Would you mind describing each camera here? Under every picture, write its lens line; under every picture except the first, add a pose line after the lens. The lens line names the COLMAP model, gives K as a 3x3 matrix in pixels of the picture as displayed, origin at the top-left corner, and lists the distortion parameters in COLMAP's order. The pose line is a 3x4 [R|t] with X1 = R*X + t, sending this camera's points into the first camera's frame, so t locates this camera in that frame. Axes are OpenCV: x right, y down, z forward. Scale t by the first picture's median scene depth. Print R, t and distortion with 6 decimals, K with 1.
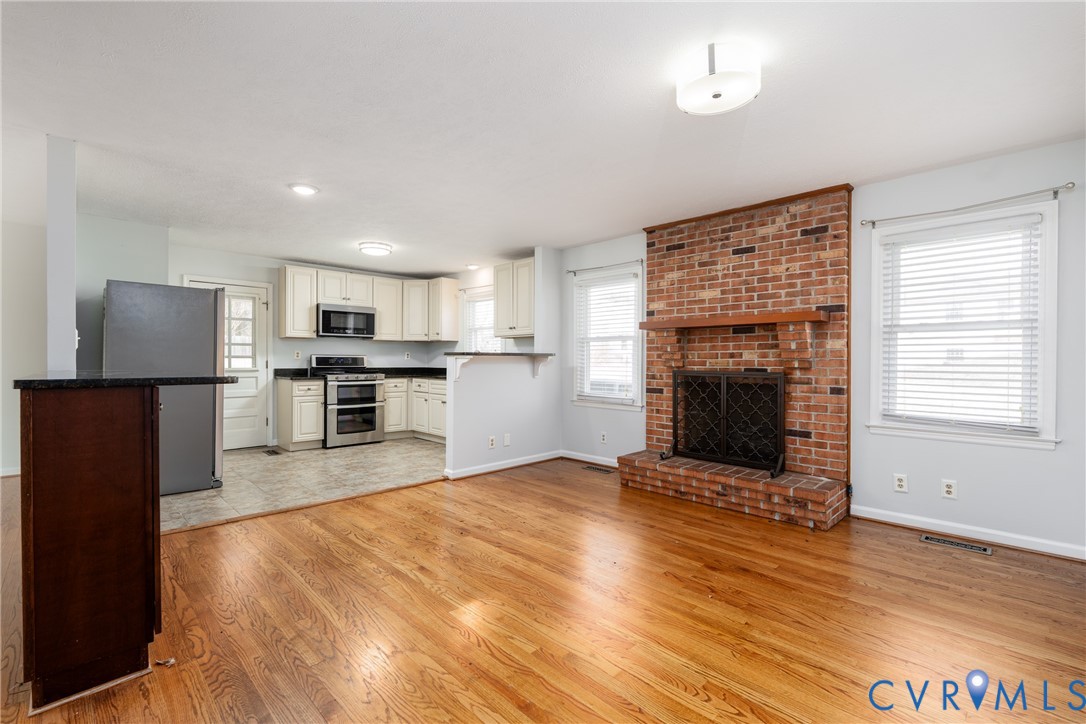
lens RADIAL K [[481.9, 0, 547.0], [0, 481.9, 391.6], [0, 0, 1]] dist [-0.009179, 0.002229]
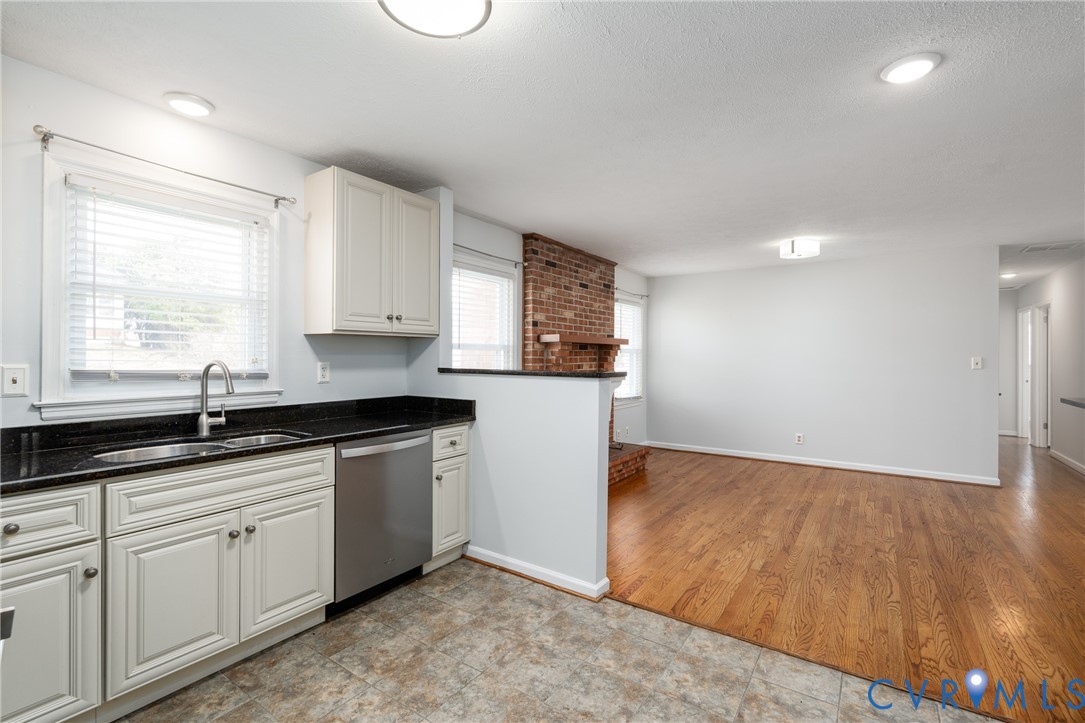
lens RADIAL K [[481.4, 0, 551.1], [0, 481.4, 377.2], [0, 0, 1]] dist [-0.009179, 0.002229]
pose [[-0.186402, -0.048811, 0.981260, -0.843273], [0.056042, 0.996611, 0.060221, -0.128884], [-0.980874, 0.066217, -0.183034, 1.320143]]
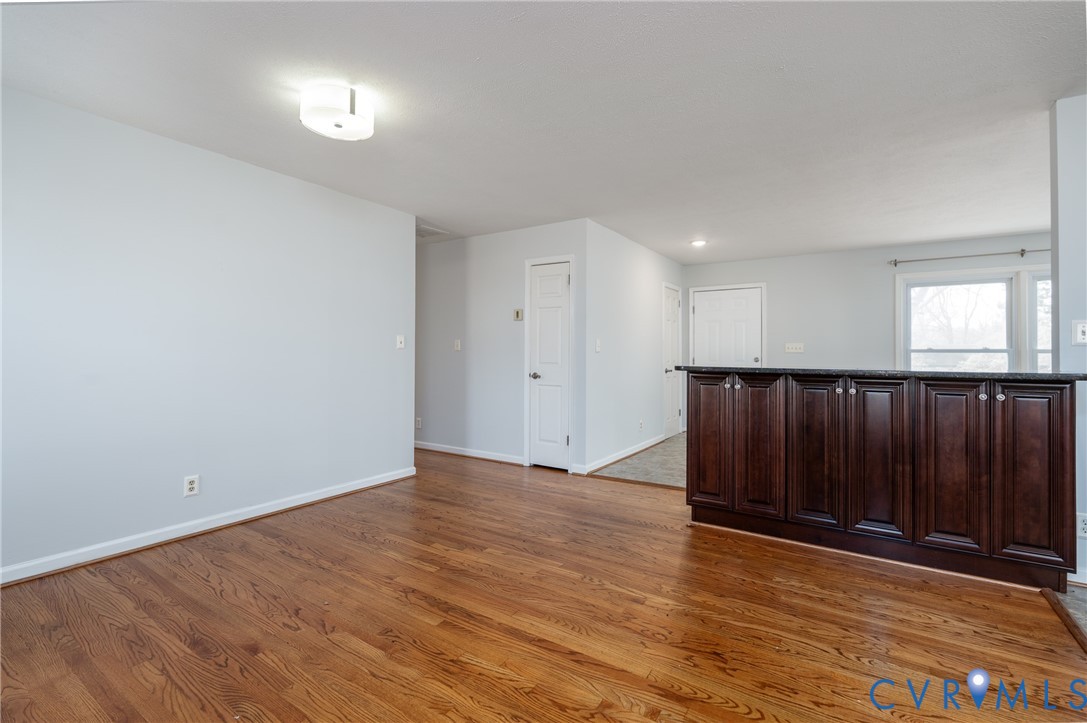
lens RADIAL K [[482.3, 0, 542.8], [0, 482.3, 354.5], [0, 0, 1]] dist [-0.009179, 0.002229]
pose [[-0.980340, -0.010023, -0.197061, 0.047948], [-0.022122, 0.997996, 0.059291, -0.072608], [0.196072, 0.062484, -0.978597, 1.152699]]
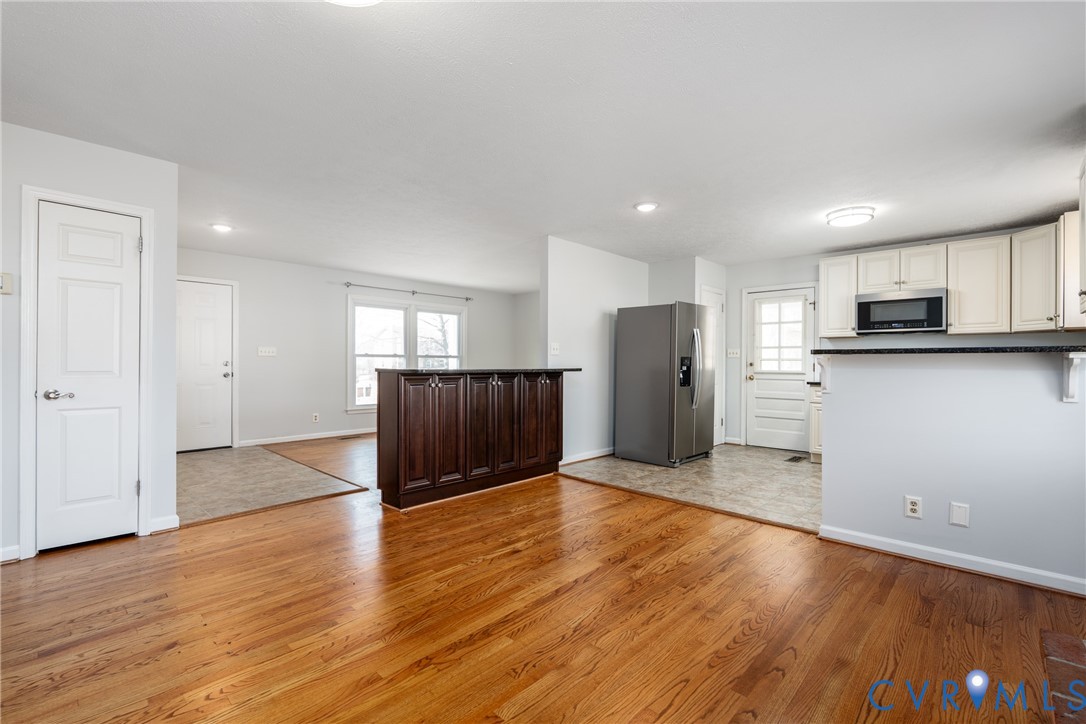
lens RADIAL K [[481.9, 0, 540.6], [0, 481.9, 369.4], [0, 0, 1]] dist [-0.009179, 0.002229]
pose [[0.020420, 0.013871, -0.999695, 0.540018], [-0.067322, 0.997653, 0.012468, -0.040960], [0.997522, 0.067047, 0.021306, 0.654793]]
